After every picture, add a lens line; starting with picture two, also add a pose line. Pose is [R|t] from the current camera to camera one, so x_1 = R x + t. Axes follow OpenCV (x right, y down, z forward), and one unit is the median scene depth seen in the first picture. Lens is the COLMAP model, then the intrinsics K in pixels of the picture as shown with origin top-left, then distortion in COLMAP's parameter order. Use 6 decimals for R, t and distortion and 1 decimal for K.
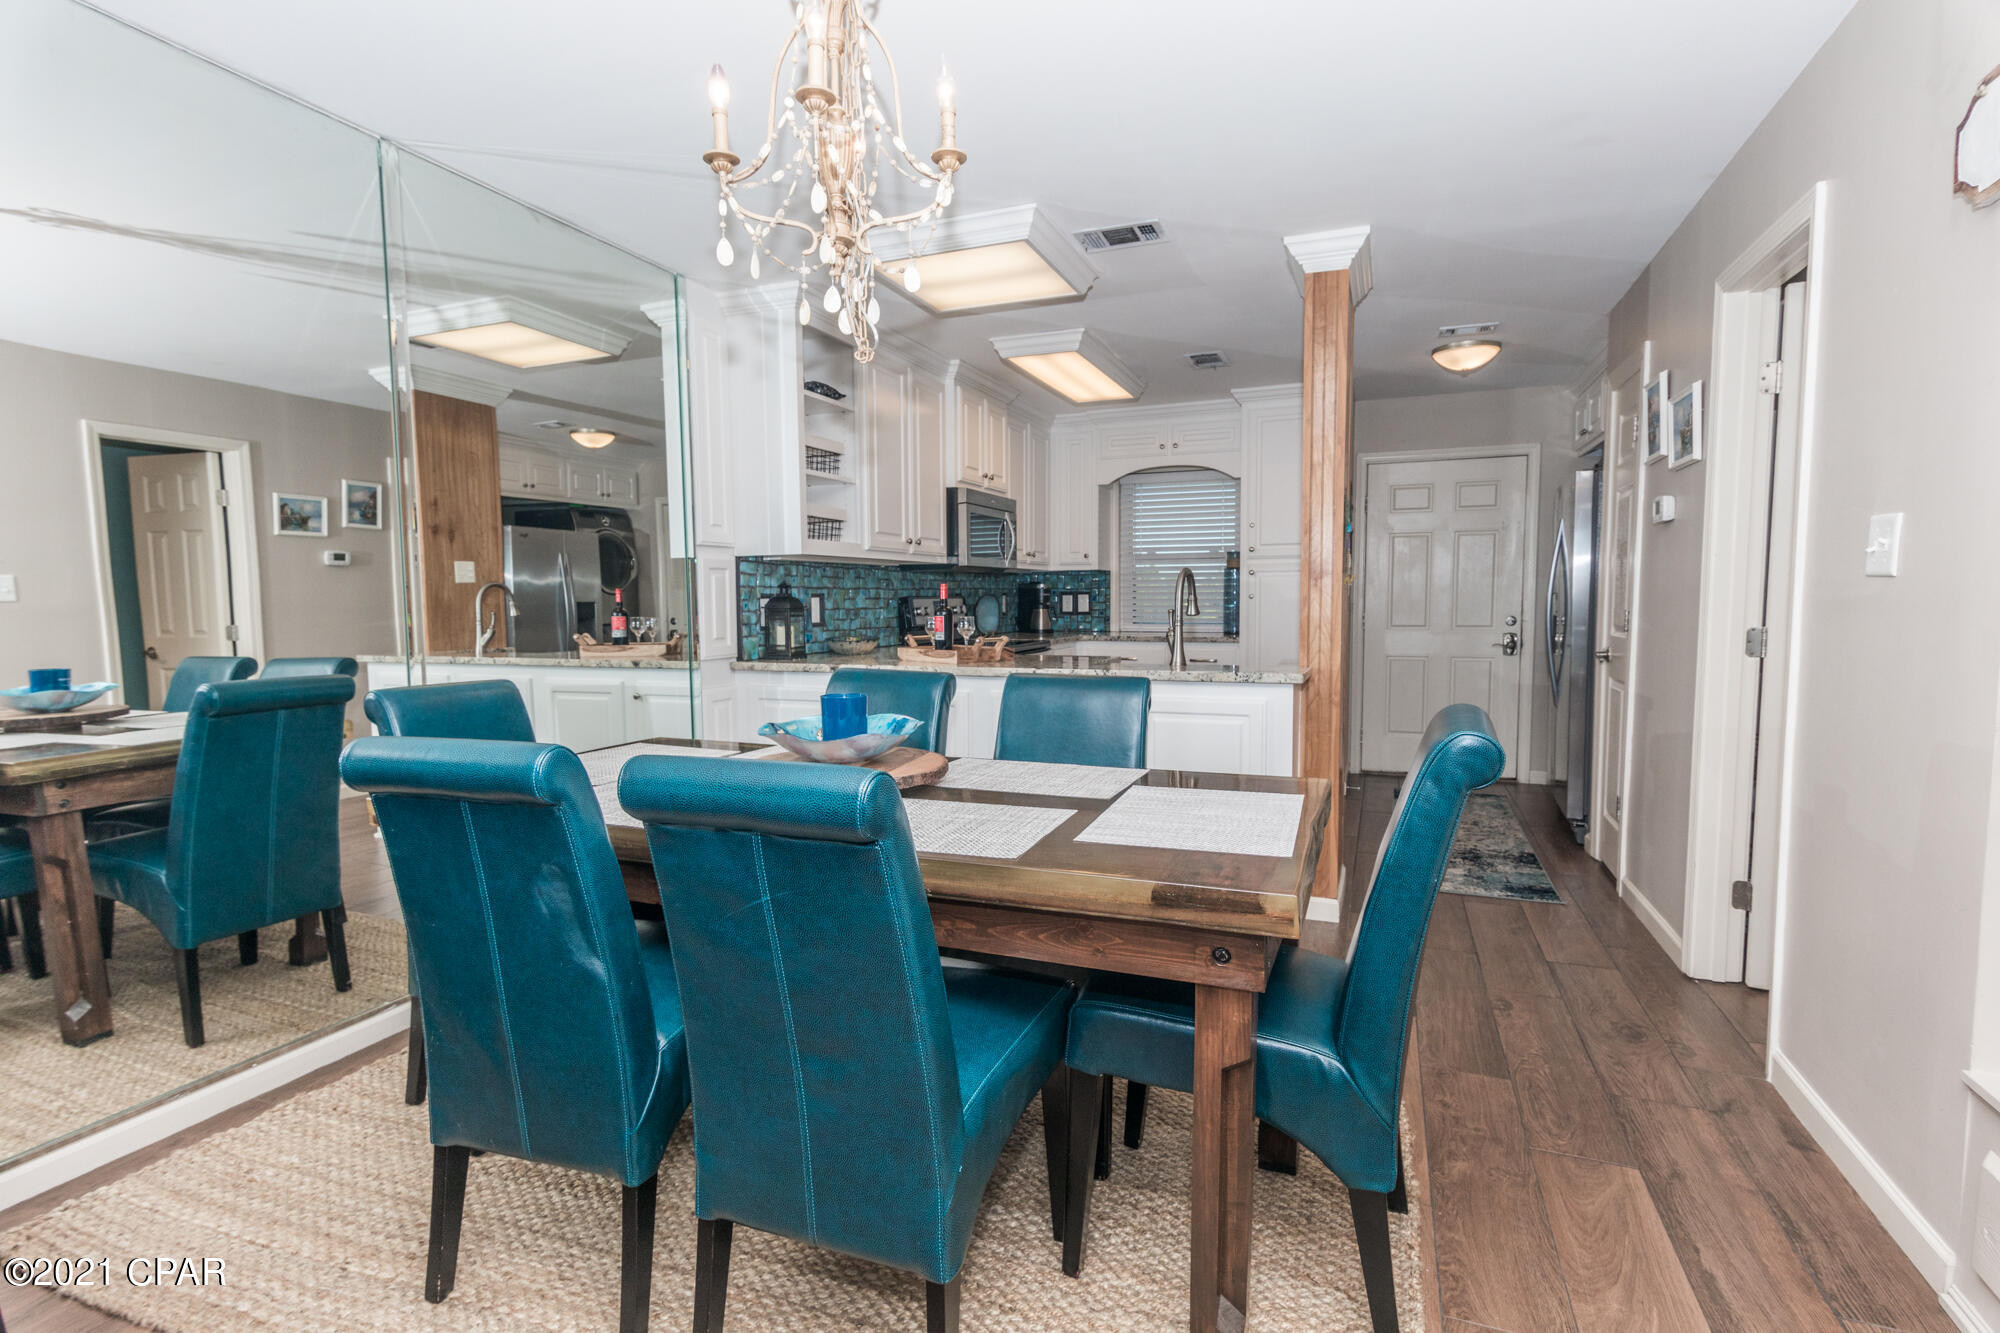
lens RADIAL K [[974.5, 0, 1000.2], [0, 974.5, 668.5], [0, 0, 1]] dist [0.000274, 0.000401]
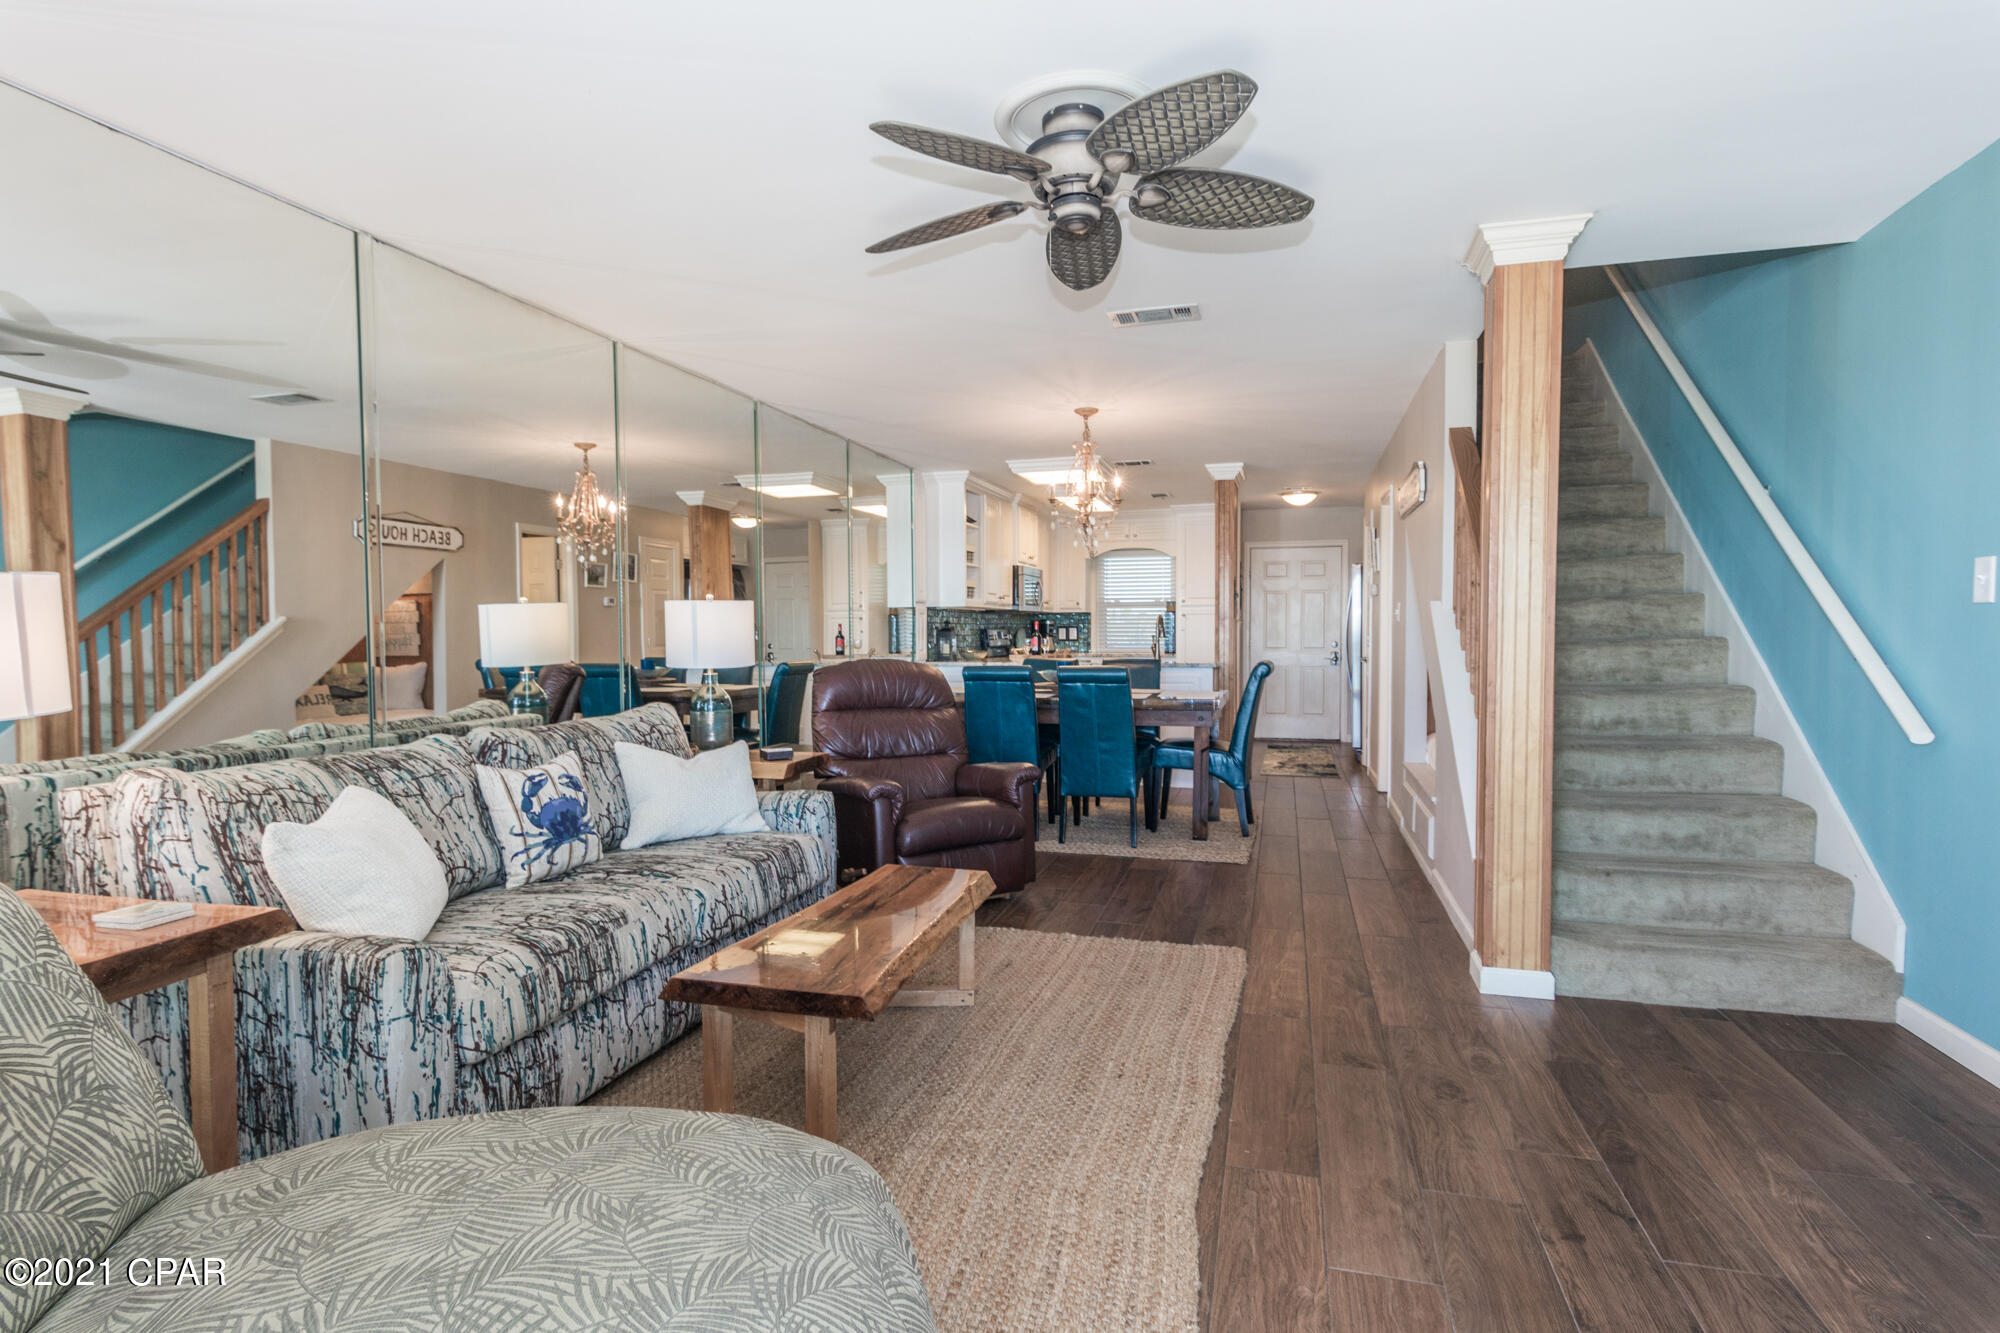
lens RADIAL K [[974.5, 0, 1000.2], [0, 974.5, 668.5], [0, 0, 1]] dist [0.000274, 0.000401]
pose [[0.995776, -0.001496, 0.091807, -0.213518], [0.004738, 0.999373, -0.035097, 0.051716], [-0.091697, 0.035384, 0.995158, -0.646238]]
